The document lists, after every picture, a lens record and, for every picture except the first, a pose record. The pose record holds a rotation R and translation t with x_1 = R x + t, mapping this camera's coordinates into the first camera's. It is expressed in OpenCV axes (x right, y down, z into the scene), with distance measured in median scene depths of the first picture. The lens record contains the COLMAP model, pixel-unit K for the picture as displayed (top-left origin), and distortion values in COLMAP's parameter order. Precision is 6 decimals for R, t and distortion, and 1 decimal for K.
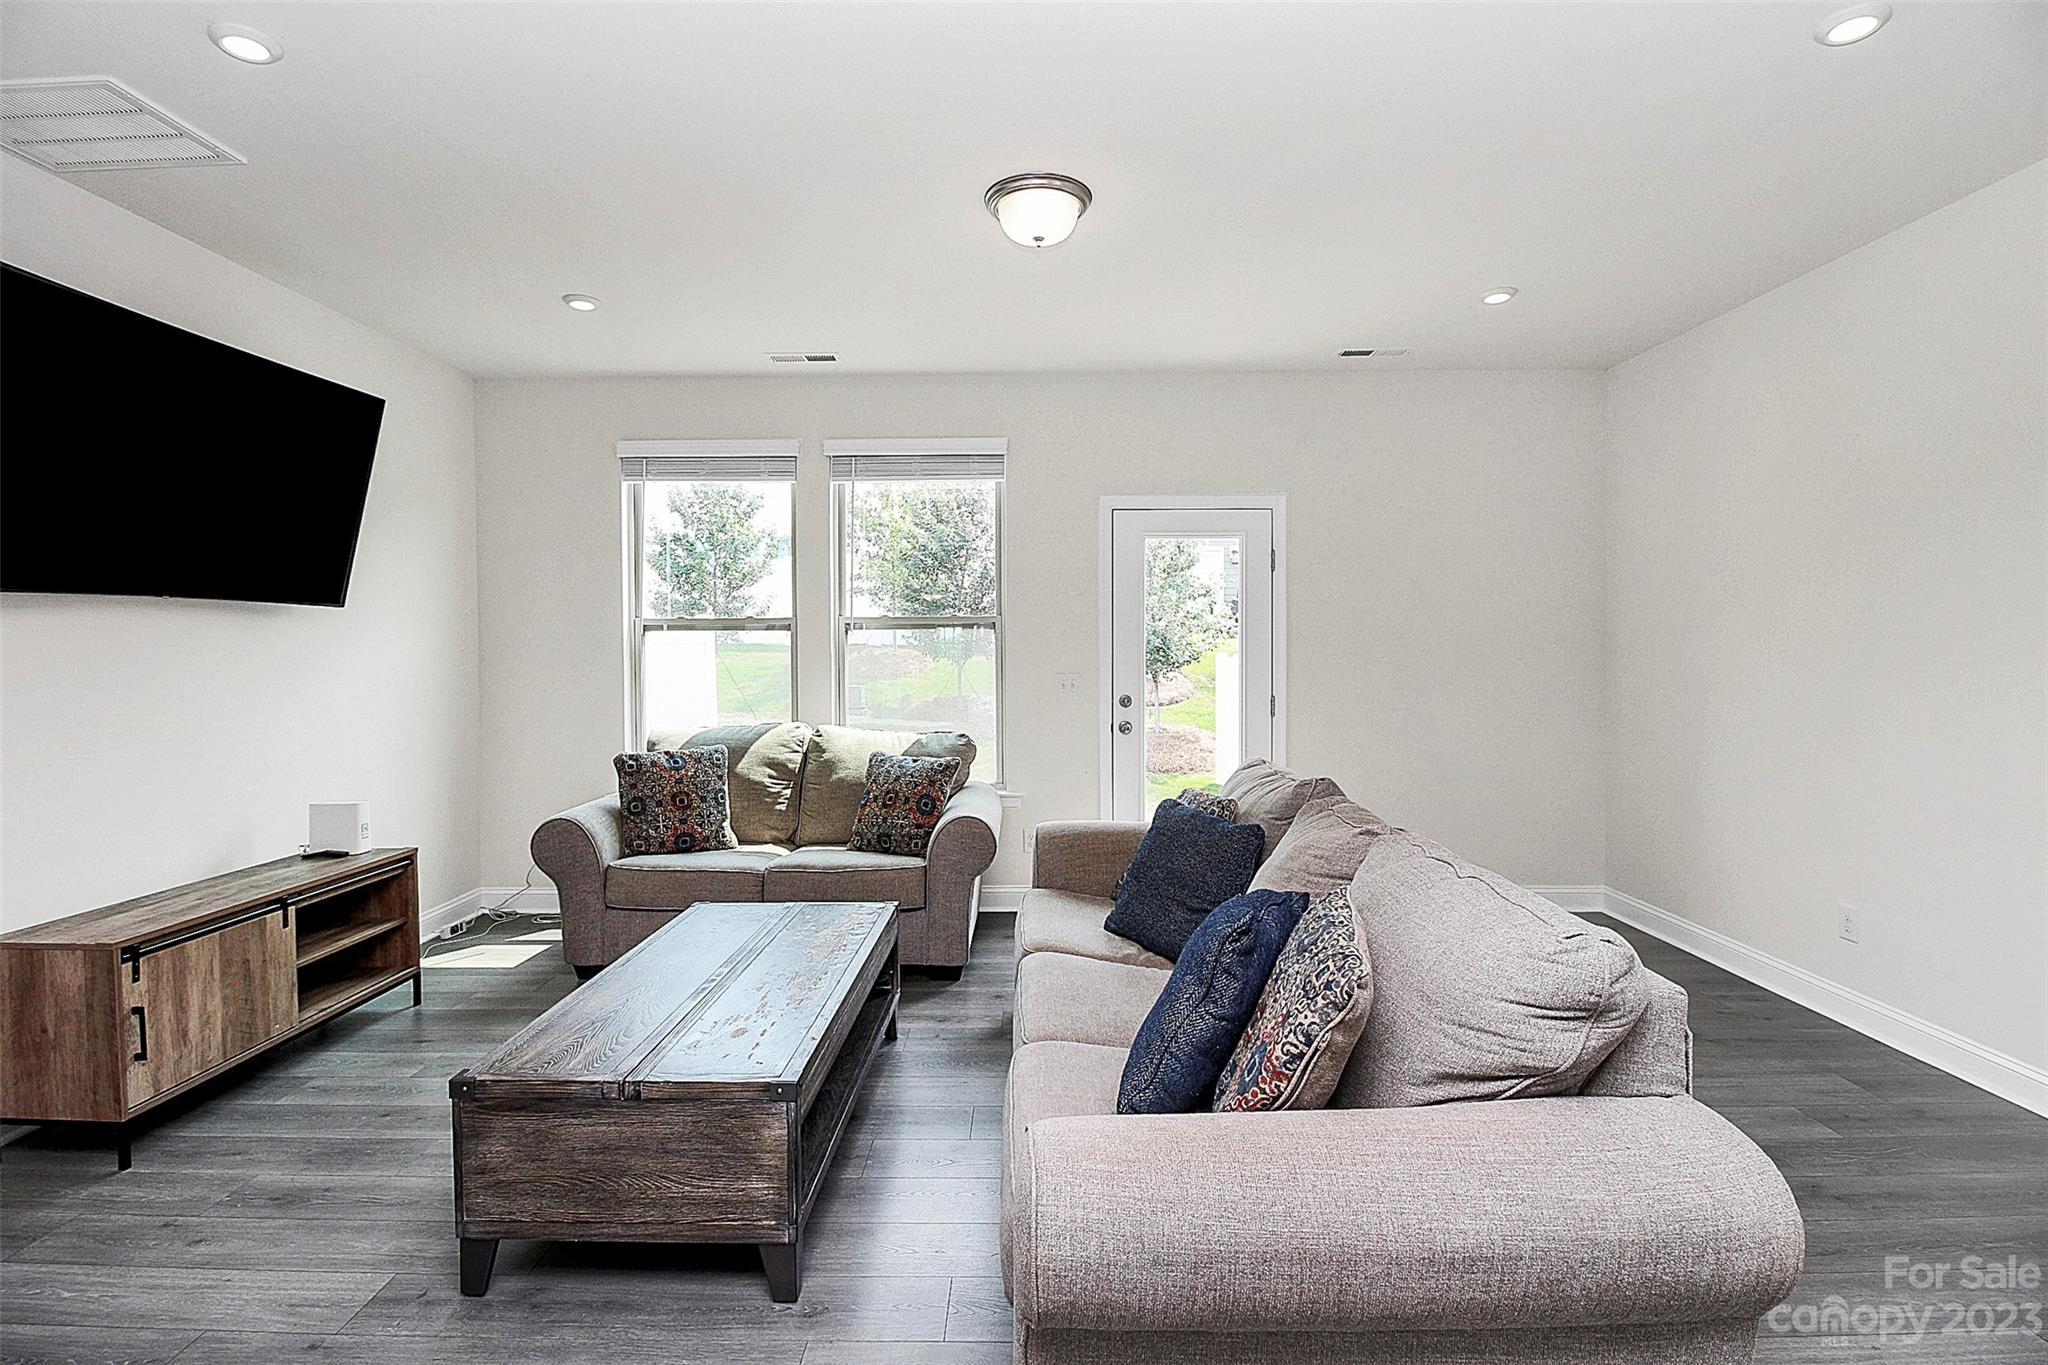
lens RADIAL K [[946.0, 0, 1024.0], [0, 946.0, 682.5], [0, 0, 1]] dist [-0.001000, -0.000307]
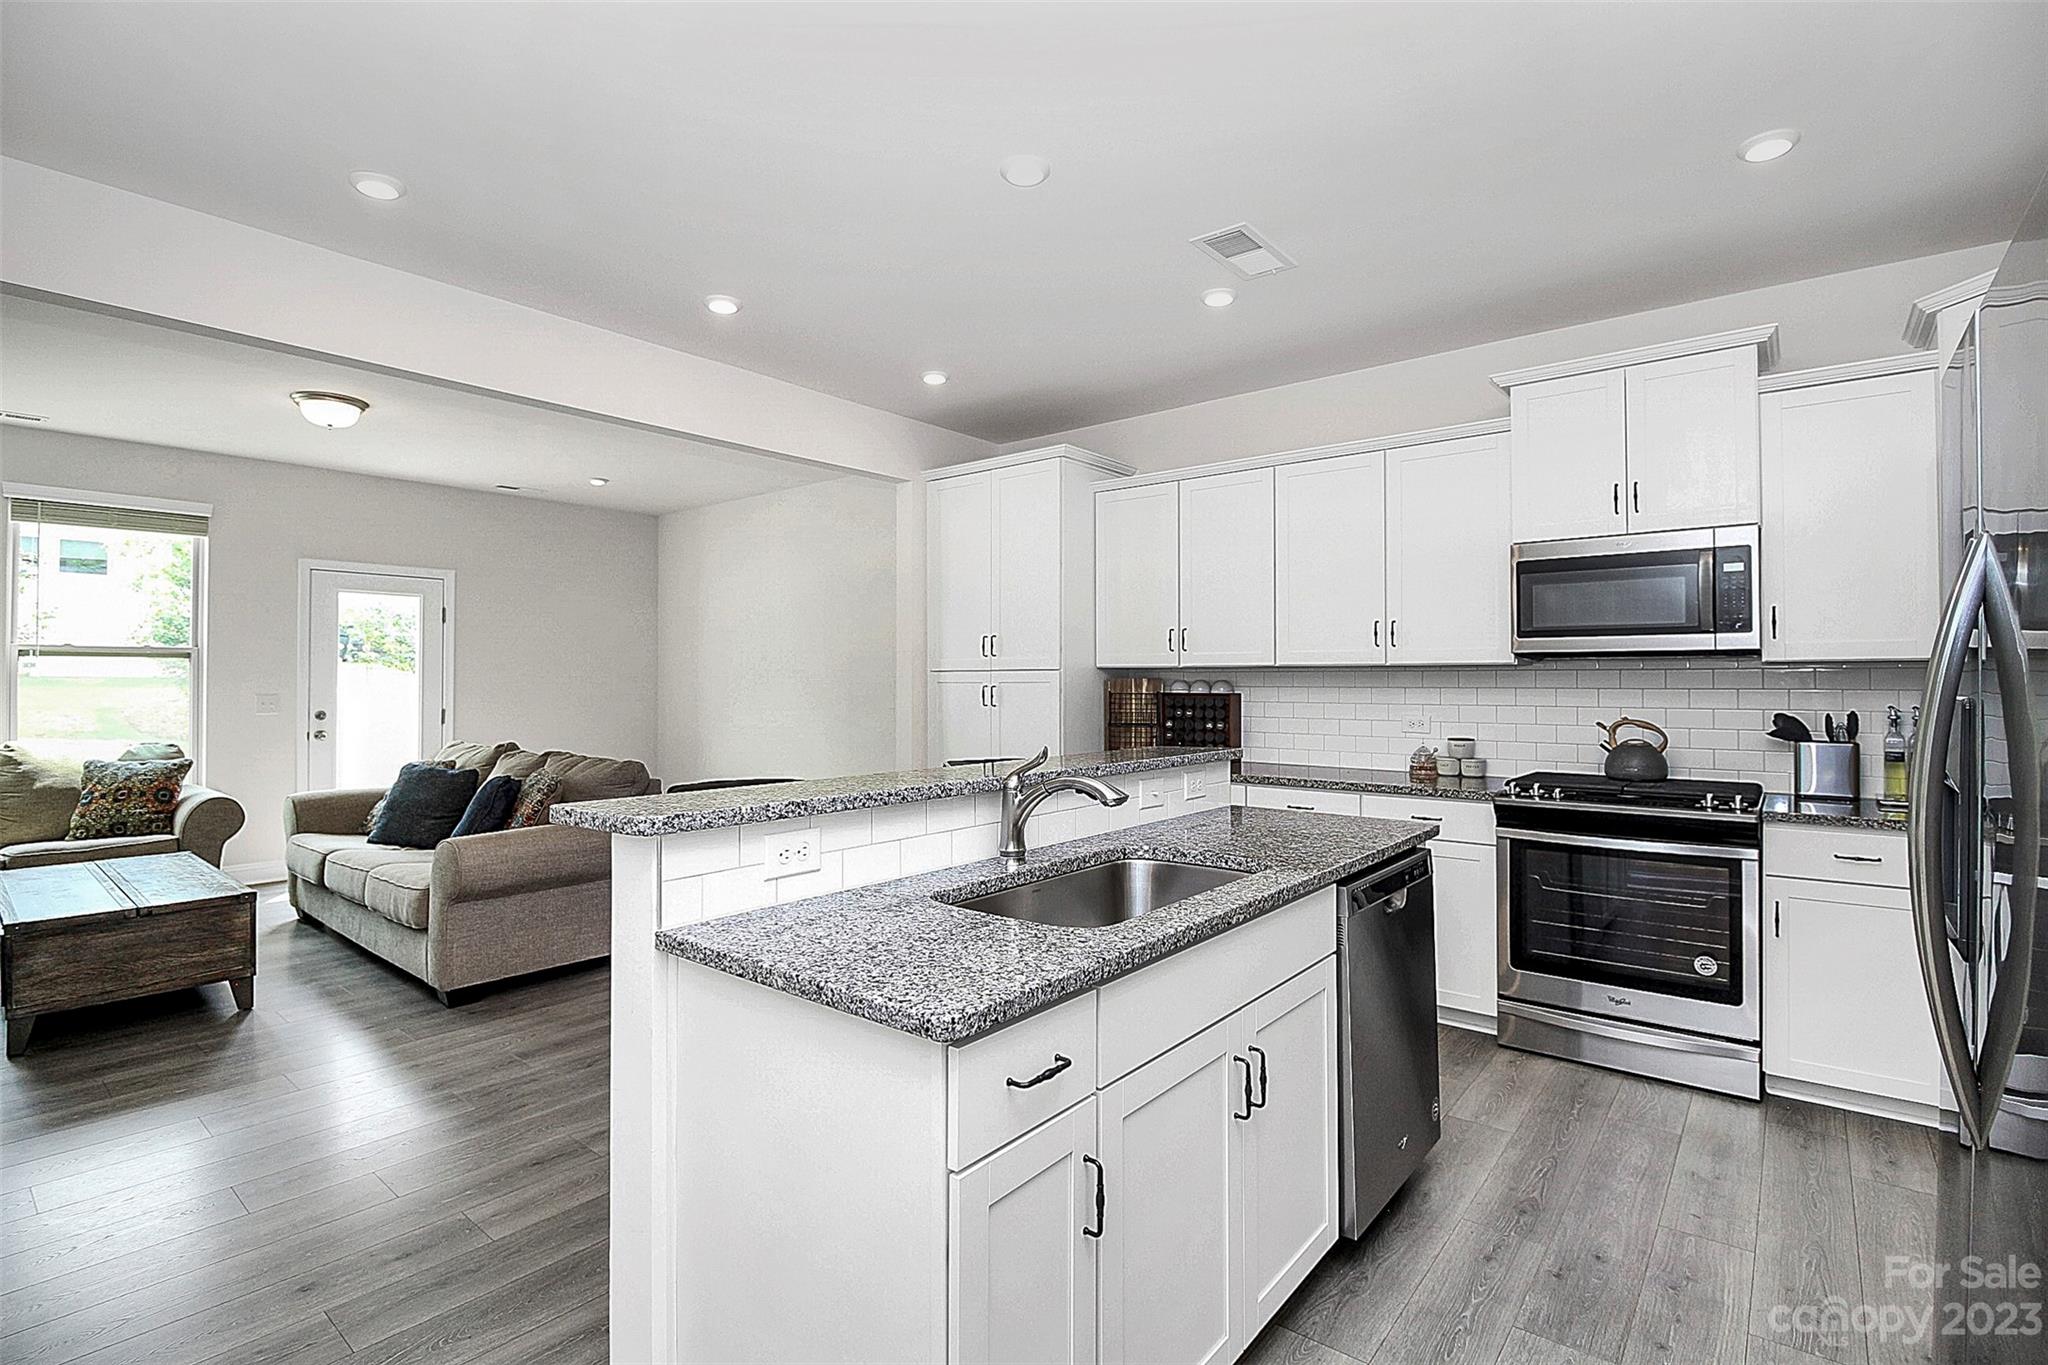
lens RADIAL K [[954.3, 0, 1020.9], [0, 954.3, 665.8], [0, 0, 1]] dist [-0.000038, -0.011541]
pose [[0.629892, 0.014060, 0.776555, -0.339091], [0.026280, 0.998878, -0.039401, 0.032078], [-0.776238, 0.045226, 0.628816, -0.651565]]
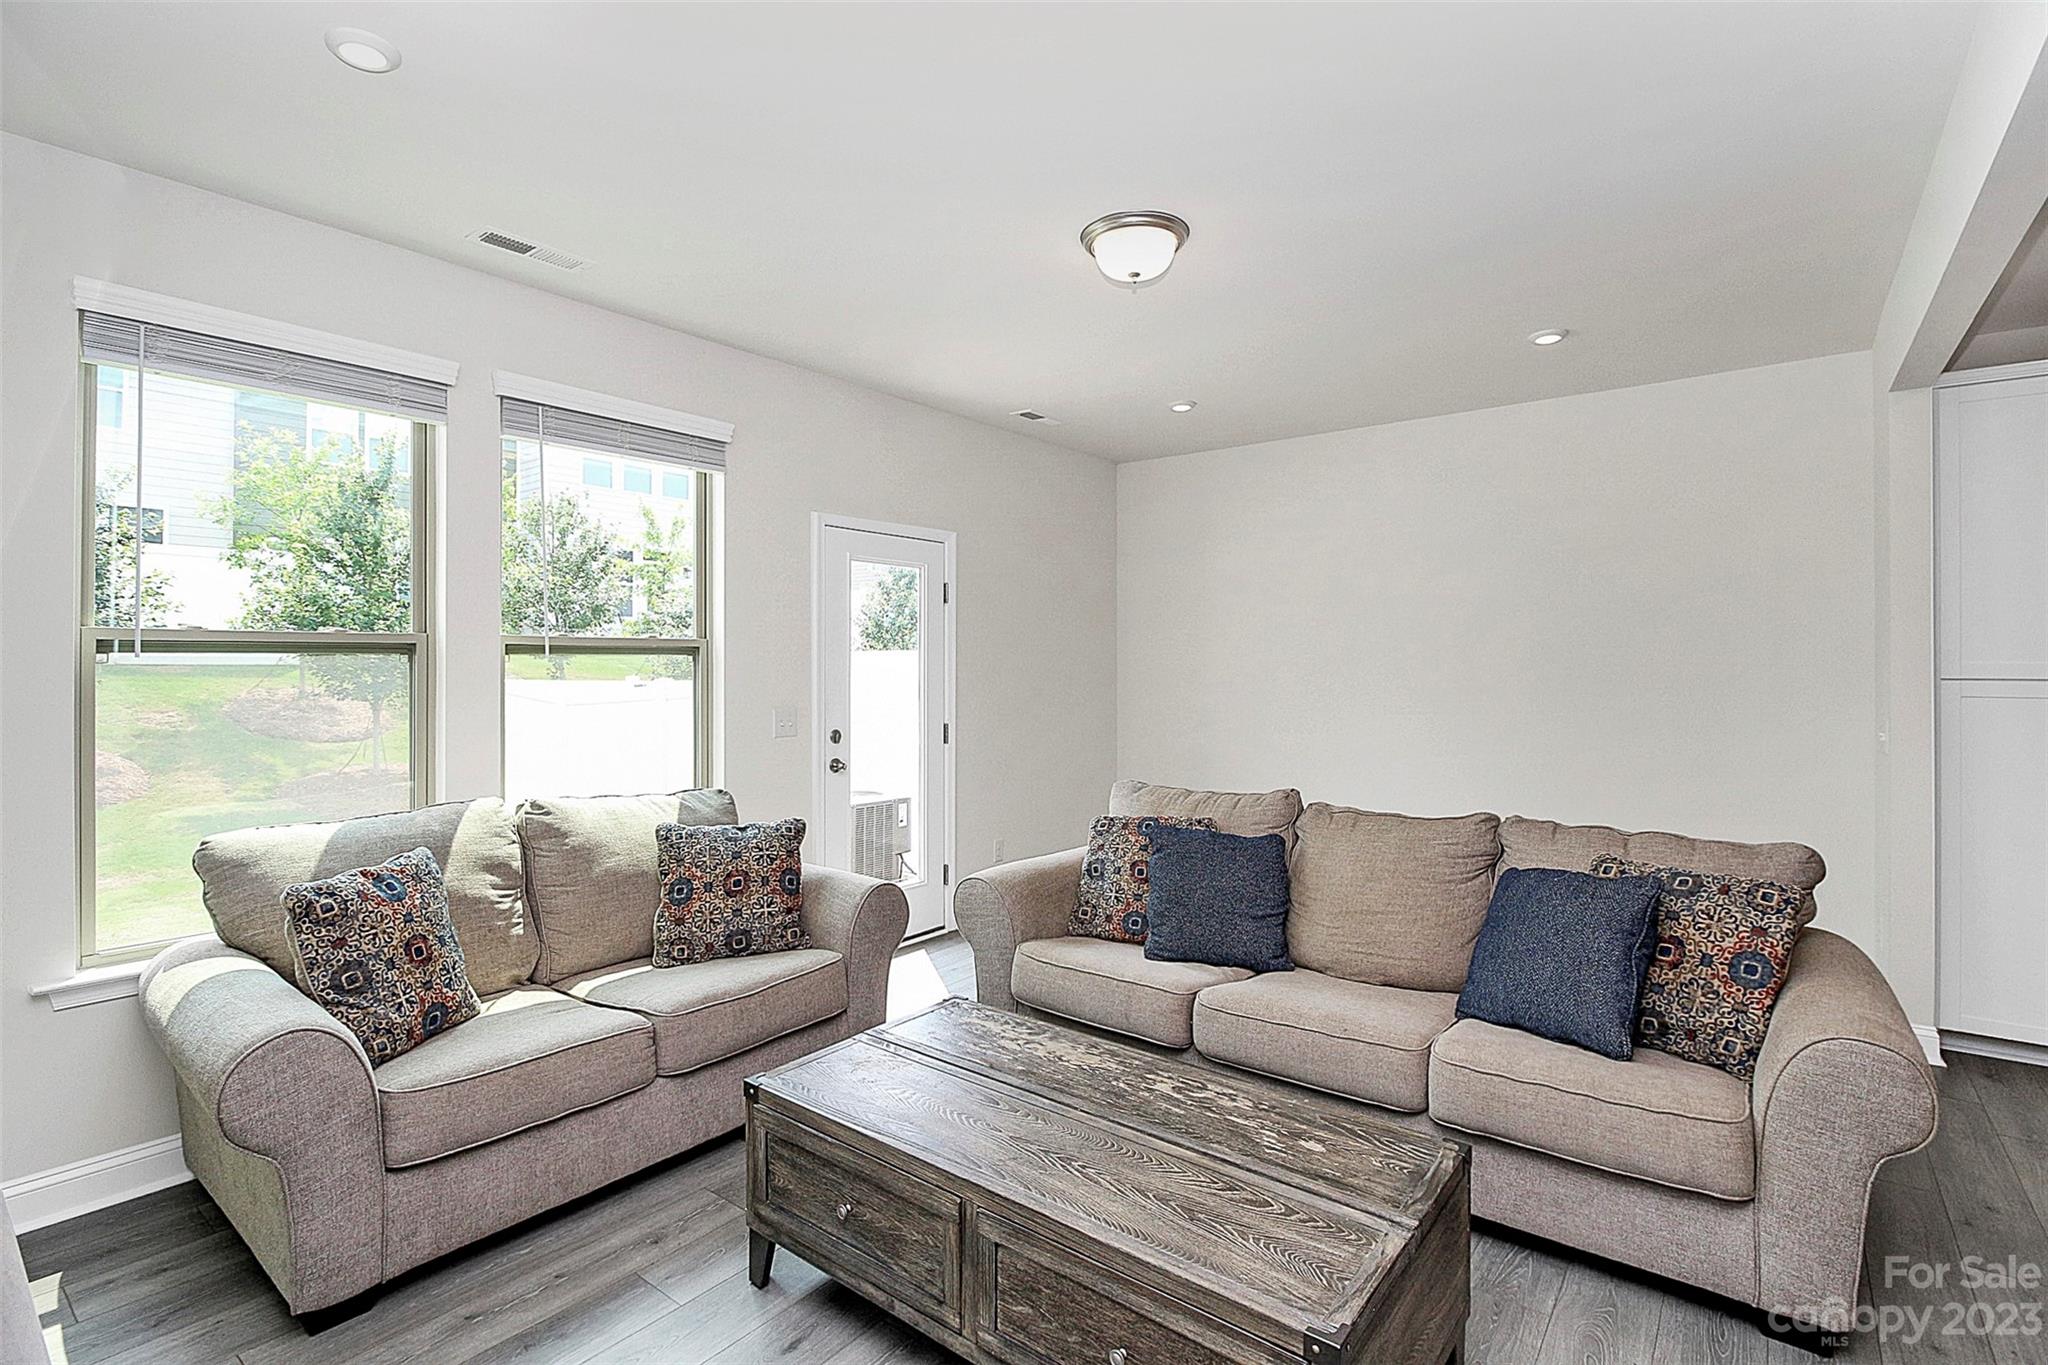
lens RADIAL K [[954.3, 0, 1020.9], [0, 954.3, 665.8], [0, 0, 1]] dist [-0.000038, -0.011541]
pose [[0.612163, 0.002451, 0.790728, -0.562652], [0.026292, 0.999379, -0.023453, -0.024193], [-0.790294, 0.035147, 0.611719, 0.327744]]
